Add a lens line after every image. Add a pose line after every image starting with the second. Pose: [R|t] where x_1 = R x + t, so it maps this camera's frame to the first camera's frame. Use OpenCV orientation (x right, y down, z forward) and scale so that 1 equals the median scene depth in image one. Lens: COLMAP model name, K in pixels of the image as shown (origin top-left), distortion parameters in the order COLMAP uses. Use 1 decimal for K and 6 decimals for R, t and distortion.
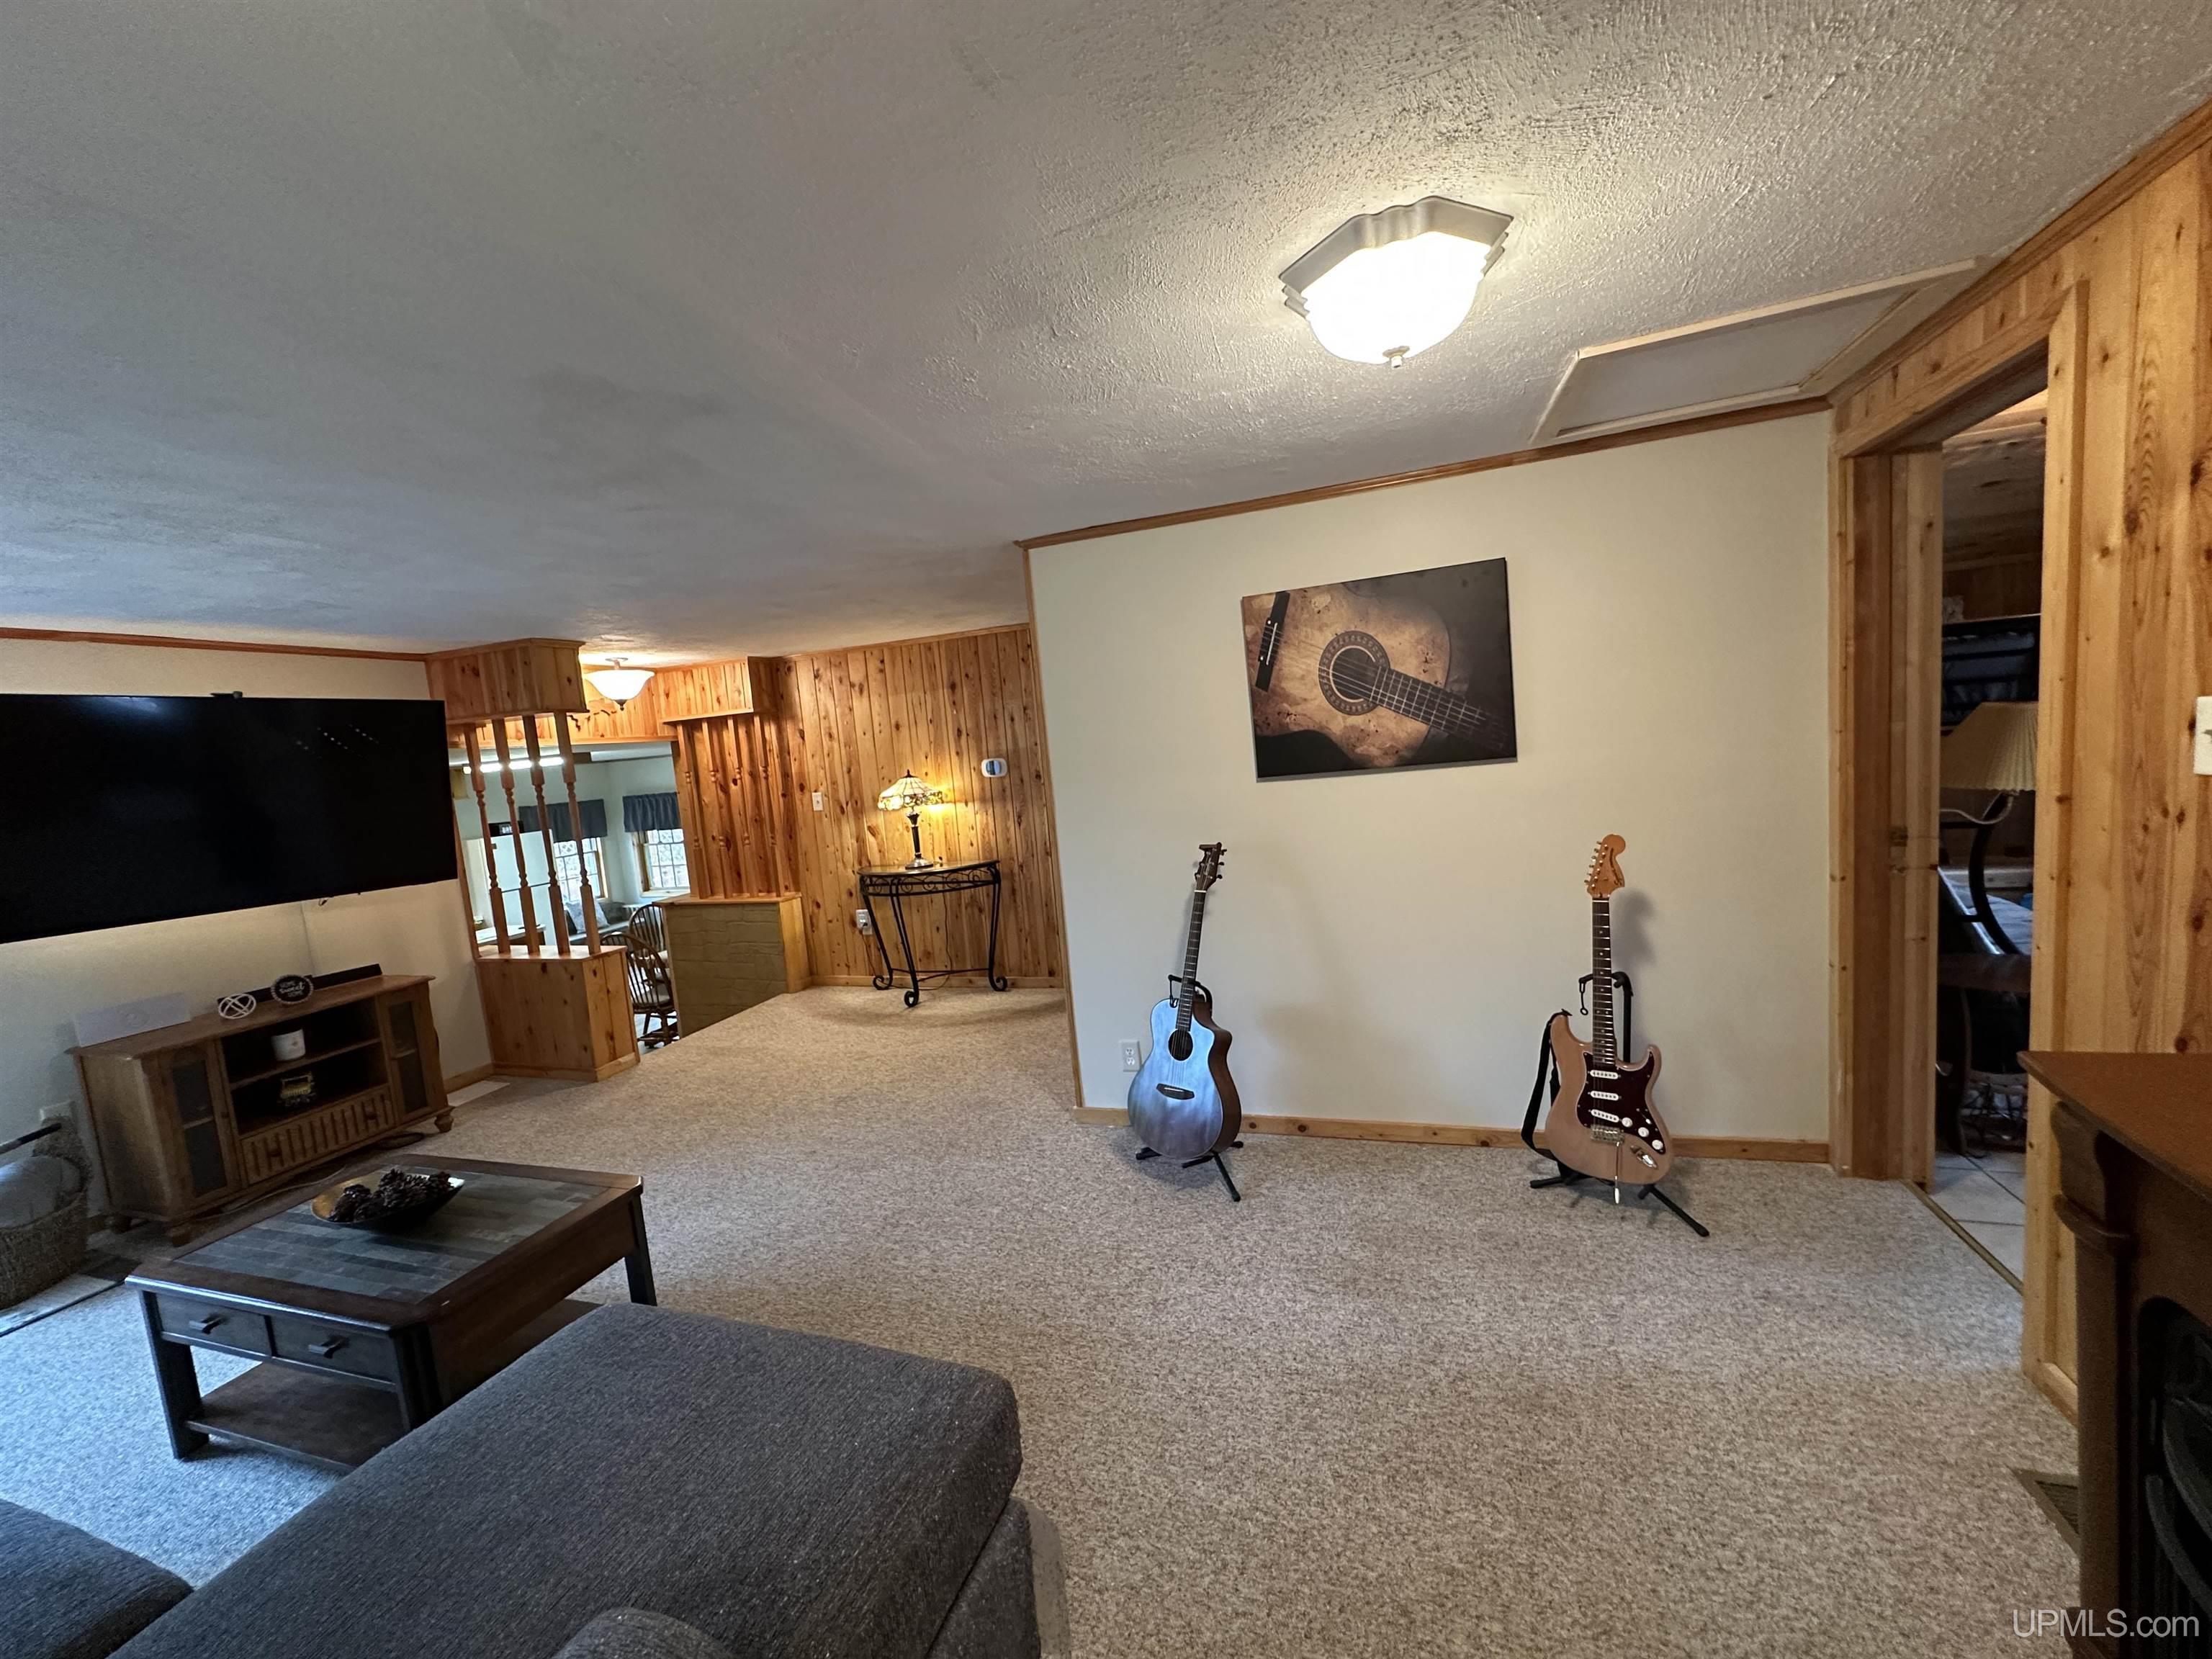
lens RADIAL K [[884.5, 0, 1108.3], [0, 884.5, 830.7], [0, 0, 1]] dist [-0.005400, 0.001200]
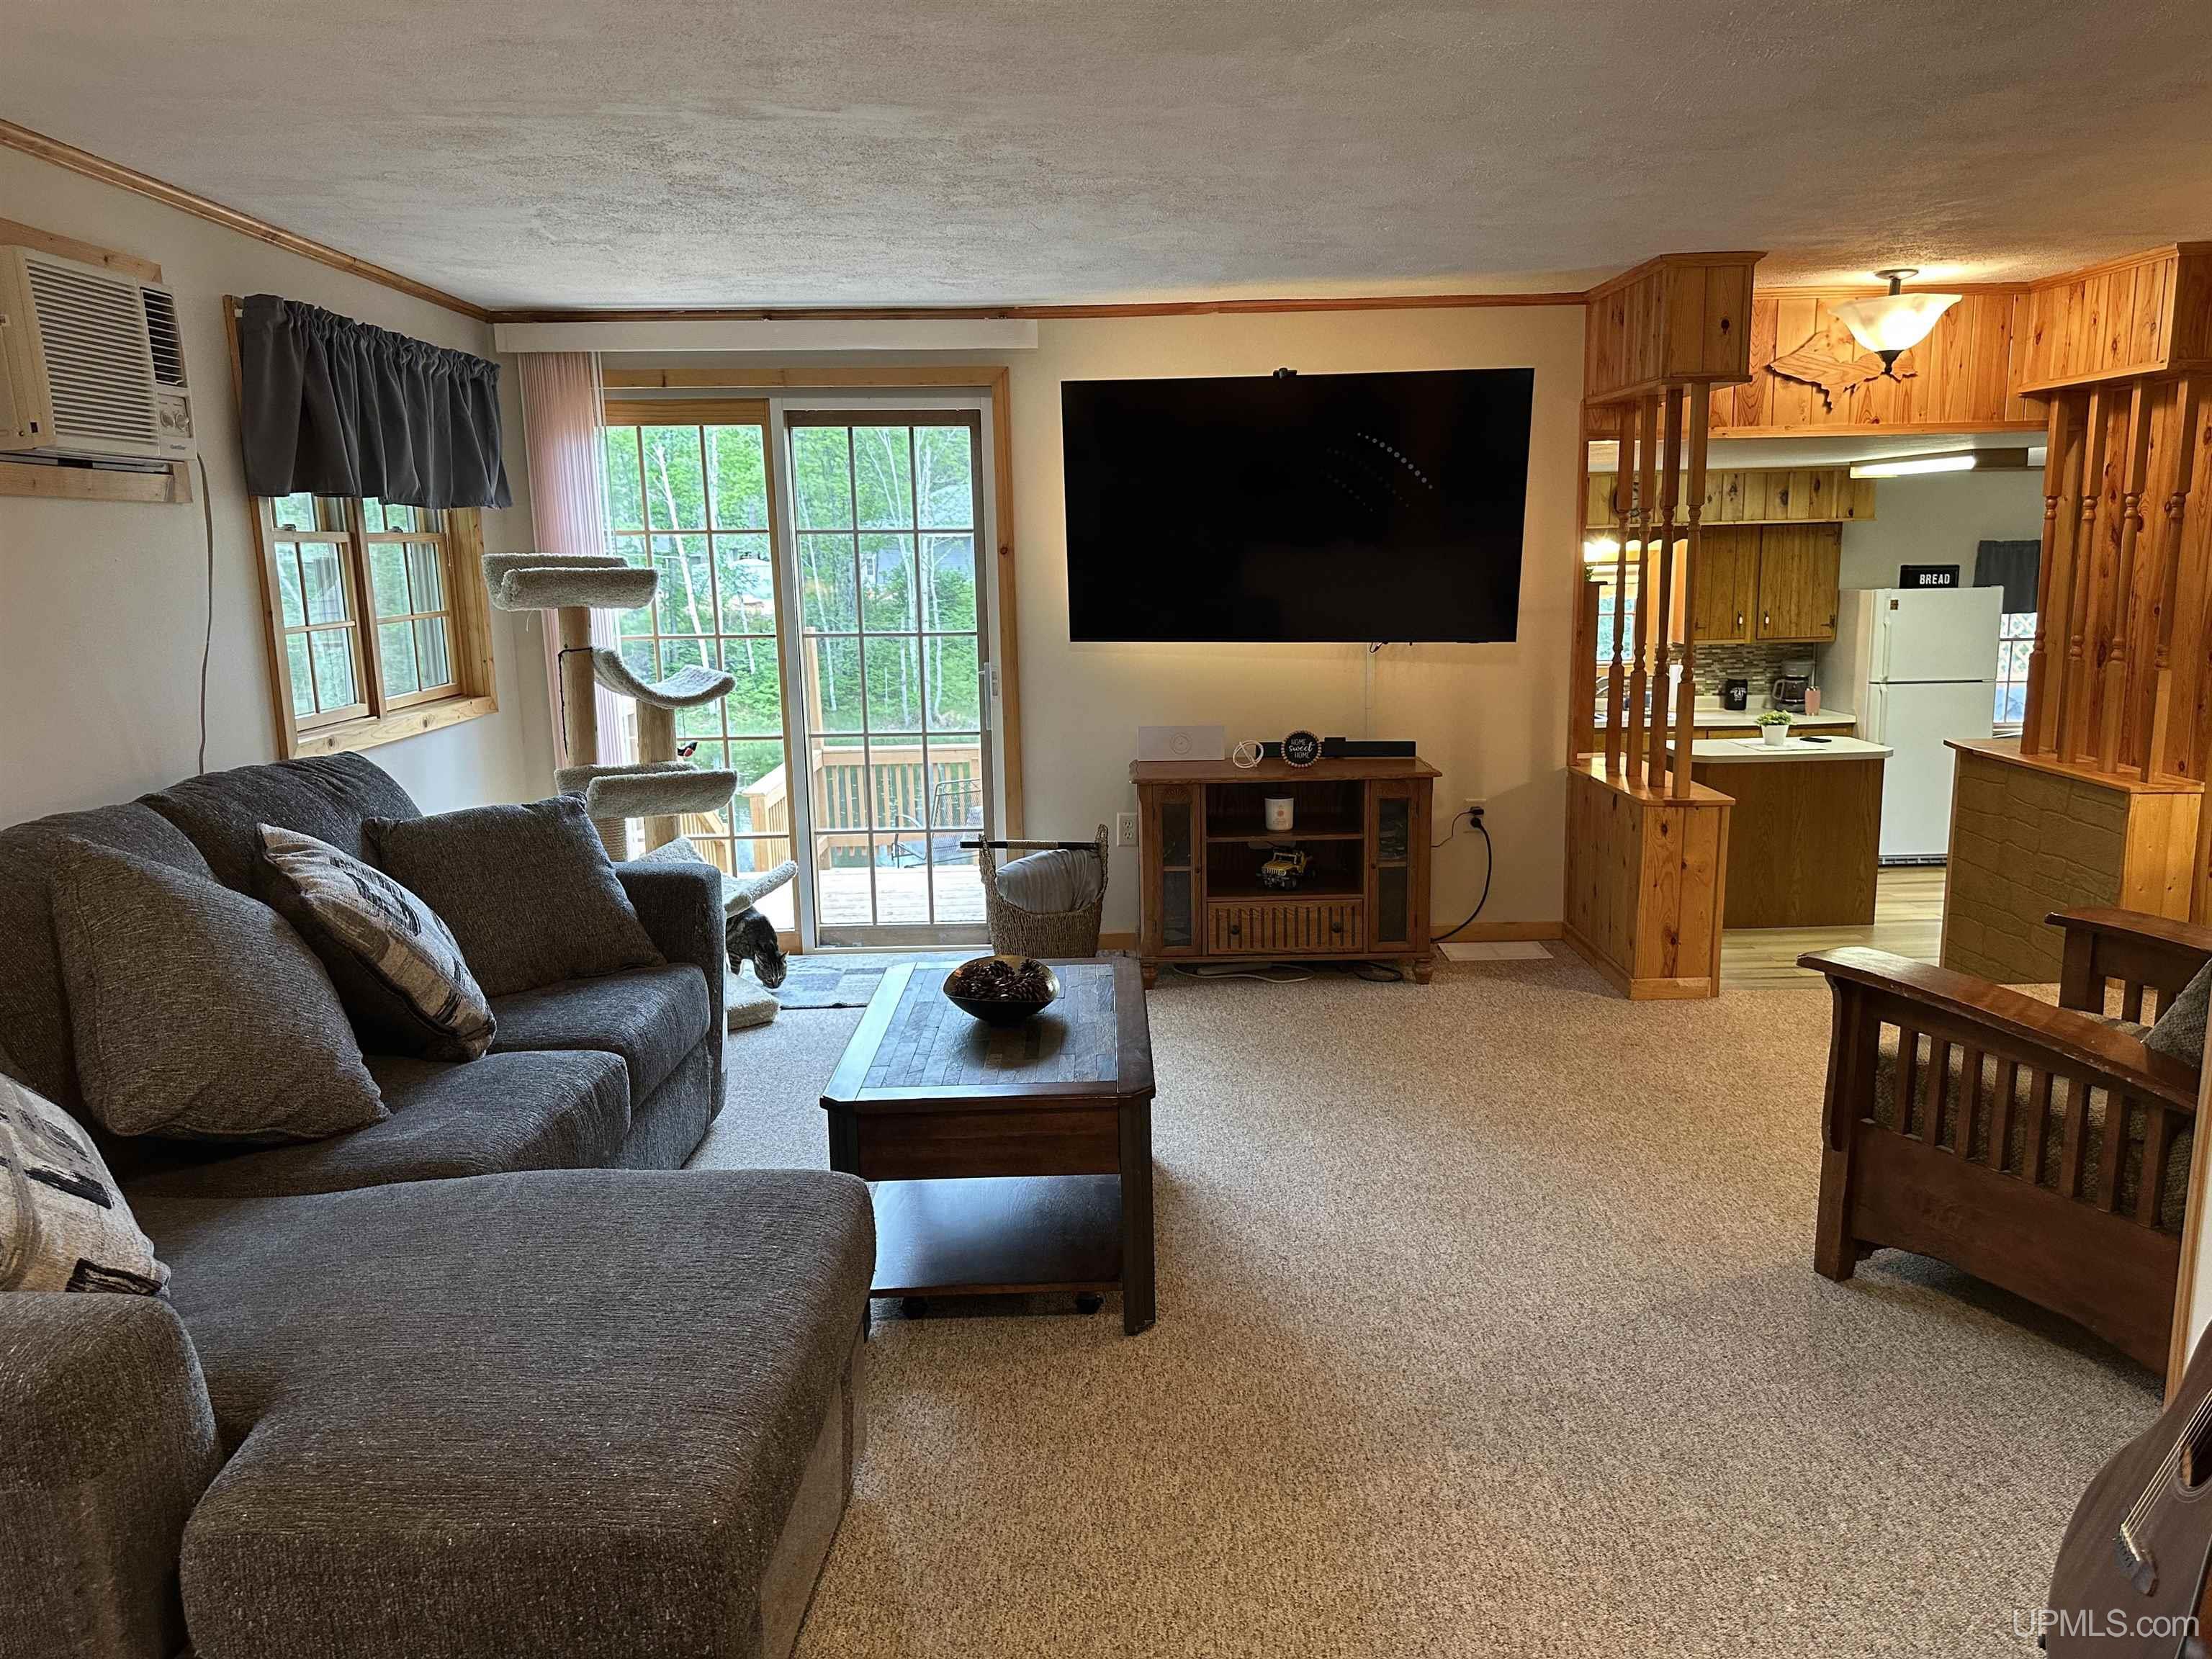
lens RADIAL K [[1556.7, 0, 1106.0], [0, 1556.7, 829.5], [0, 0, 1]] dist [0.076321, -0.102325]
pose [[0.327429, 0.246549, -0.912143, 0.321250], [-0.101388, 0.968951, 0.225509, -0.049227], [0.939420, 0.018642, 0.342260, 0.320538]]
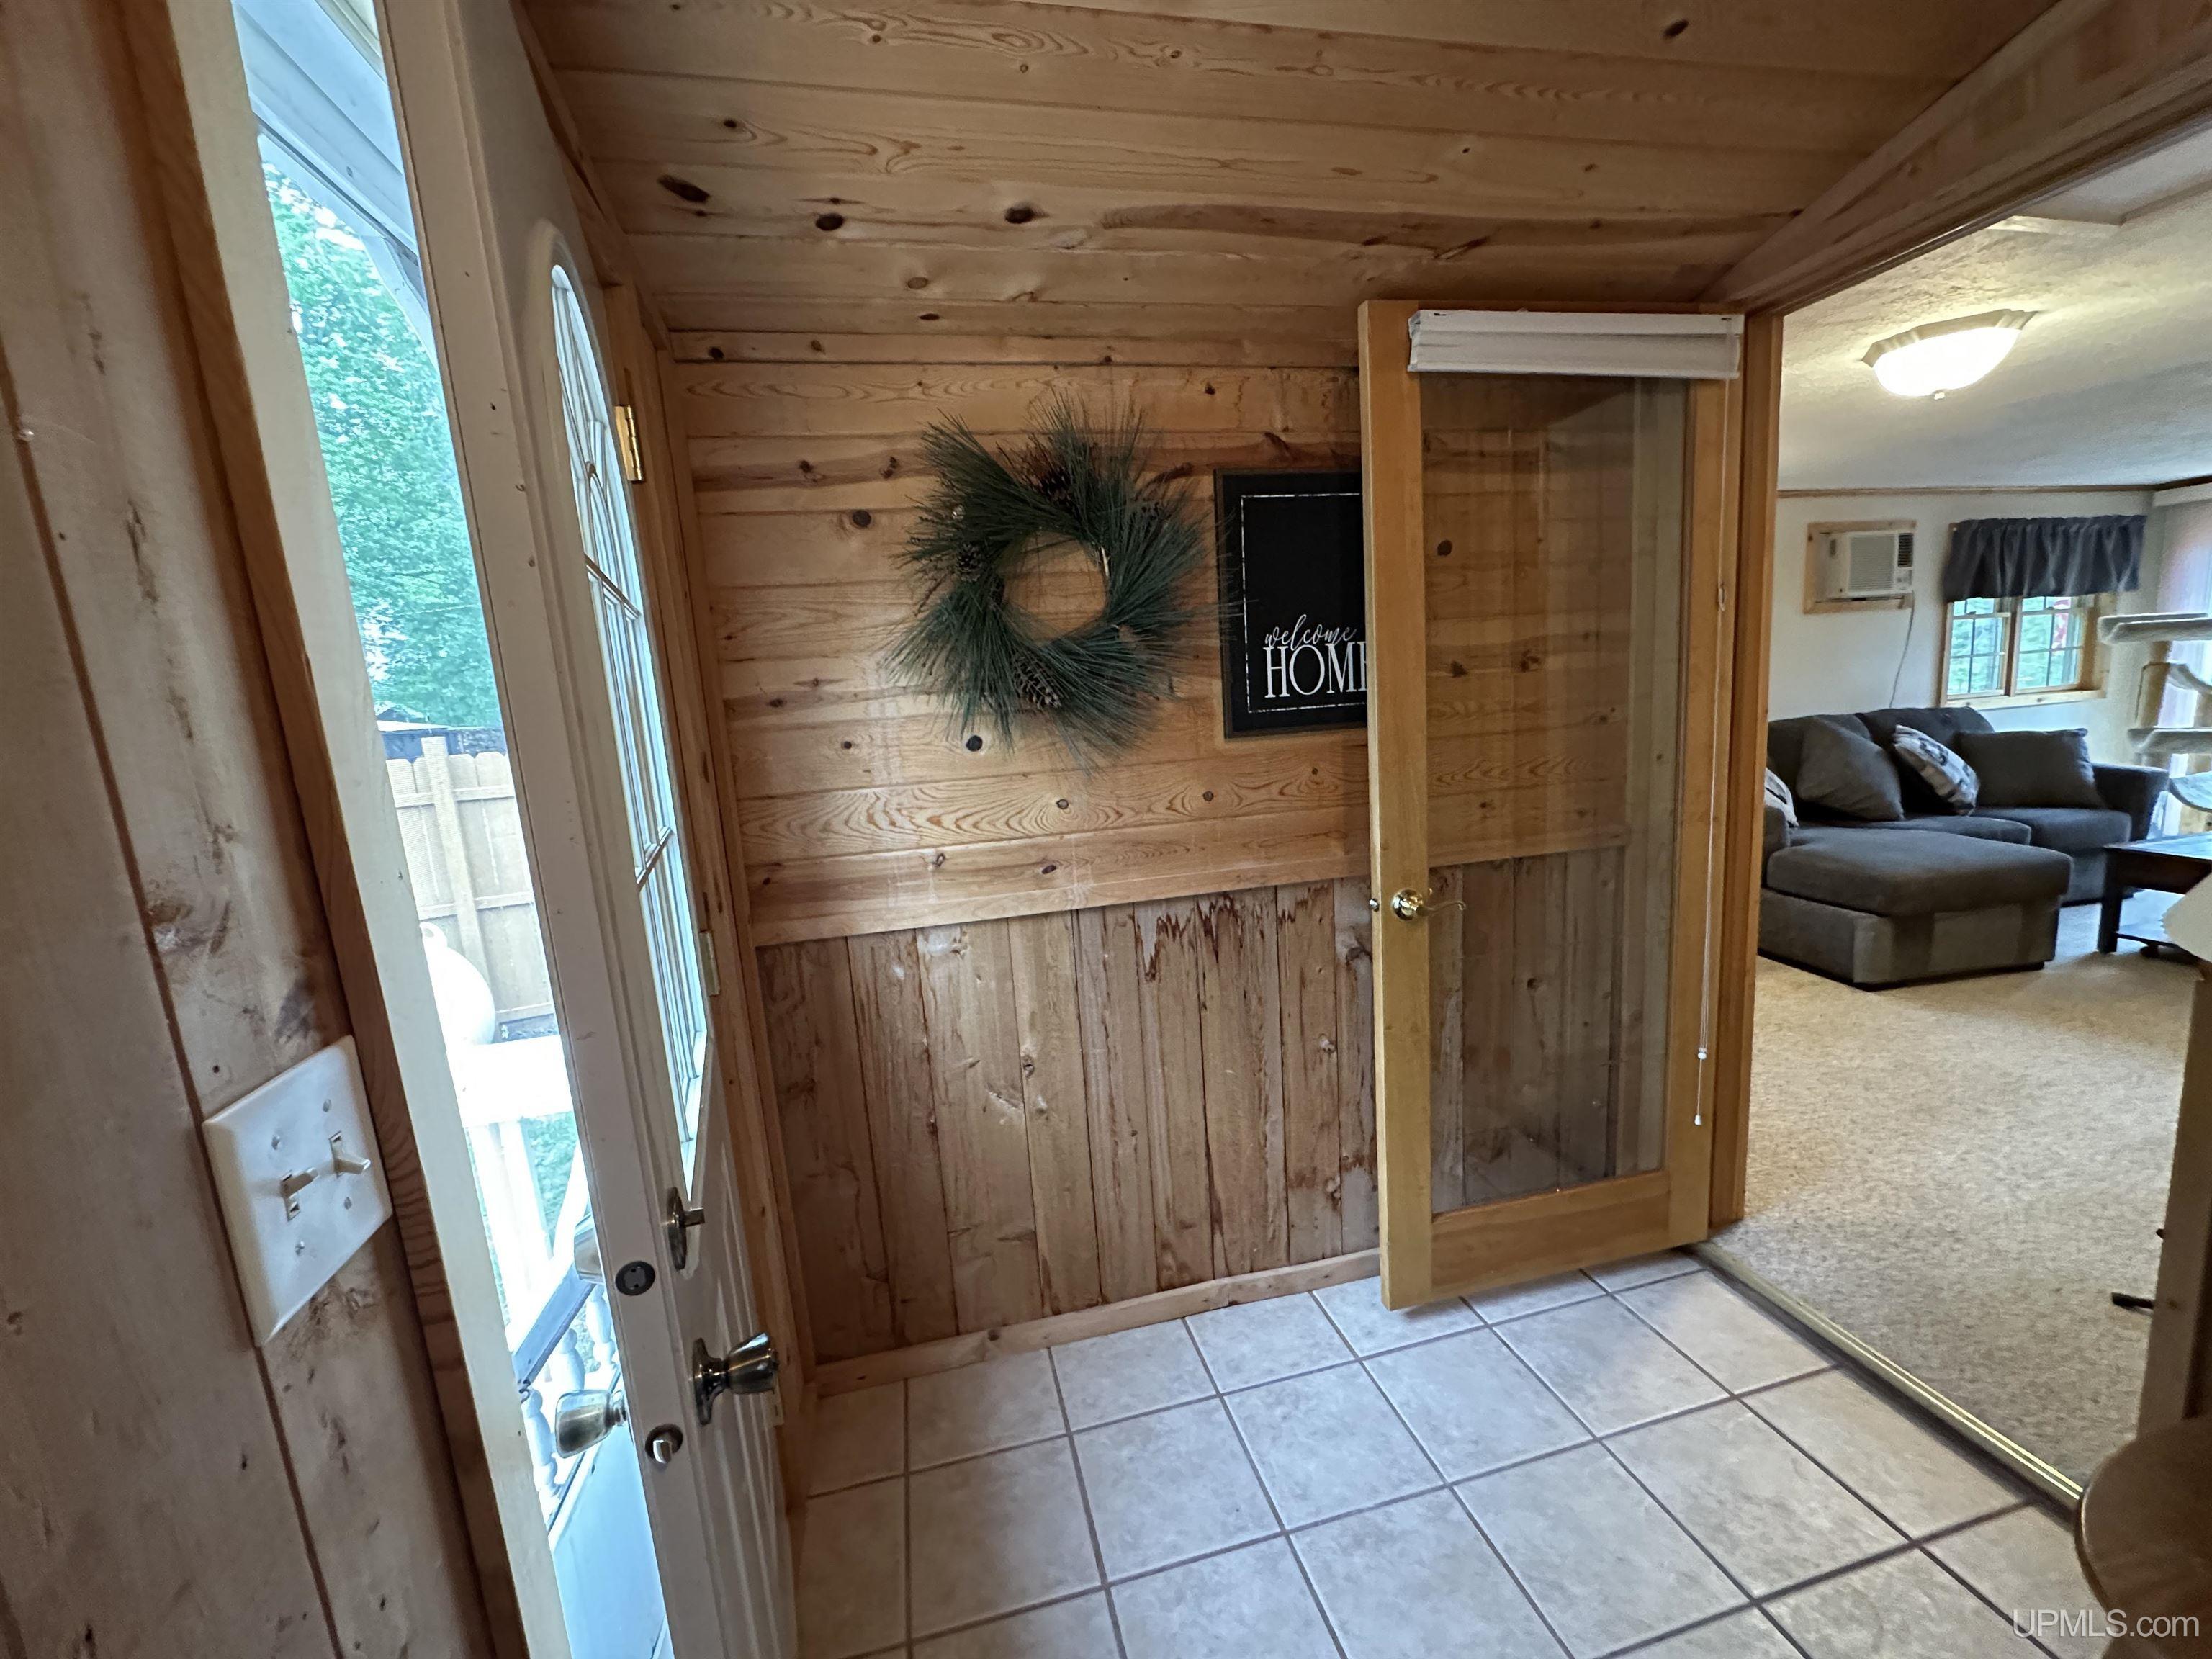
lens RADIAL K [[884.5, 0, 1108.3], [0, 884.5, 830.7], [0, 0, 1]] dist [-0.005400, 0.001200]
pose [[-0.847223, 0.221600, -0.482811, 1.050692], [0.088113, 0.954872, 0.283648, -0.139704], [0.523879, 0.197772, -0.828515, 0.677702]]
